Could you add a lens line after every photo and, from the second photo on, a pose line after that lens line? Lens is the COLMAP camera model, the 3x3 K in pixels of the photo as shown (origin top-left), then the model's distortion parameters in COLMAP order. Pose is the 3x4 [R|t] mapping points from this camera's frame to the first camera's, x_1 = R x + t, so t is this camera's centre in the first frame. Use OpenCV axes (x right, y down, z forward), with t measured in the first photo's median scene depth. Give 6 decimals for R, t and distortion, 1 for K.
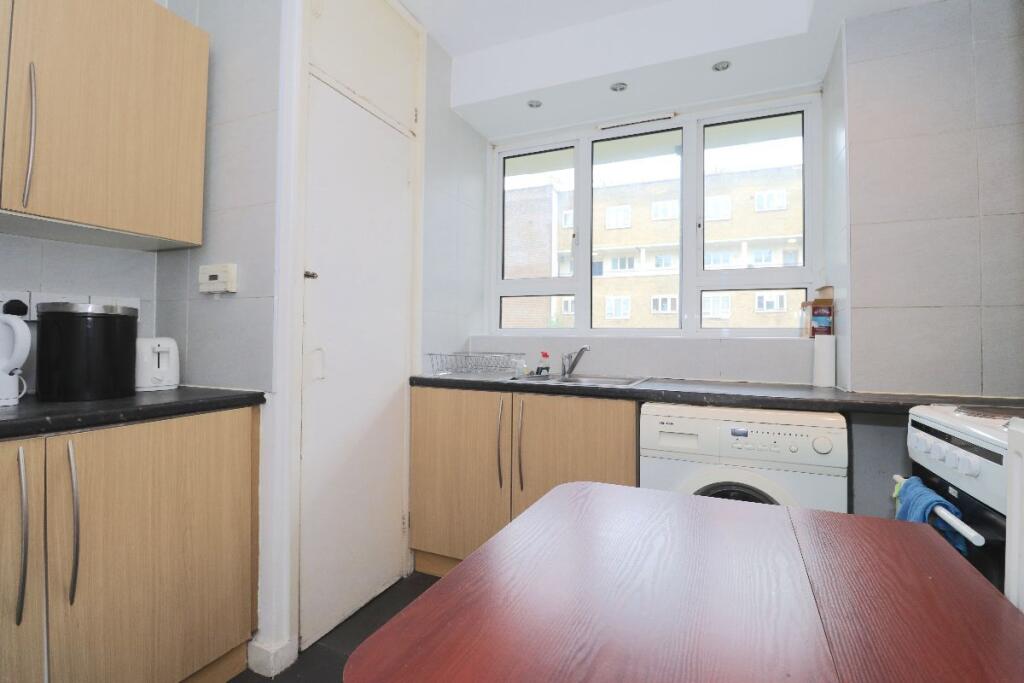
lens RADIAL K [[483.9, 0, 516.4], [0, 483.9, 335.1], [0, 0, 1]] dist [-0.000257, -0.013518]
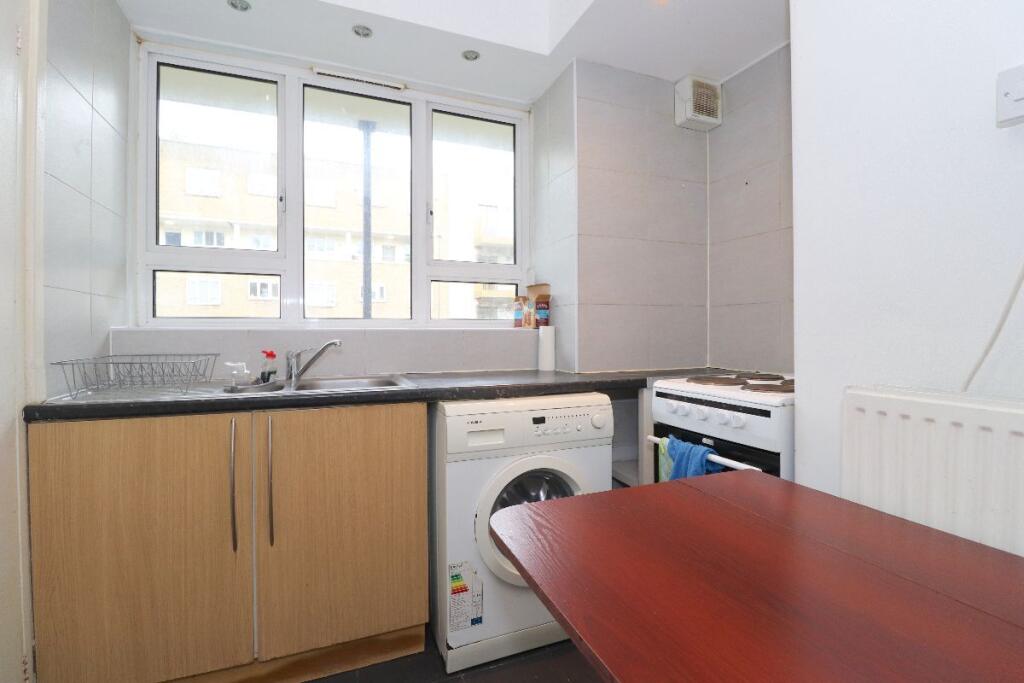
lens RADIAL K [[483.9, 0, 516.4], [0, 483.9, 335.1], [0, 0, 1]] dist [-0.000257, -0.013518]
pose [[0.678242, -0.021299, 0.734530, -0.231377], [0.002693, 0.999645, 0.026500, -0.007707], [-0.734834, -0.015995, 0.678059, 0.226507]]
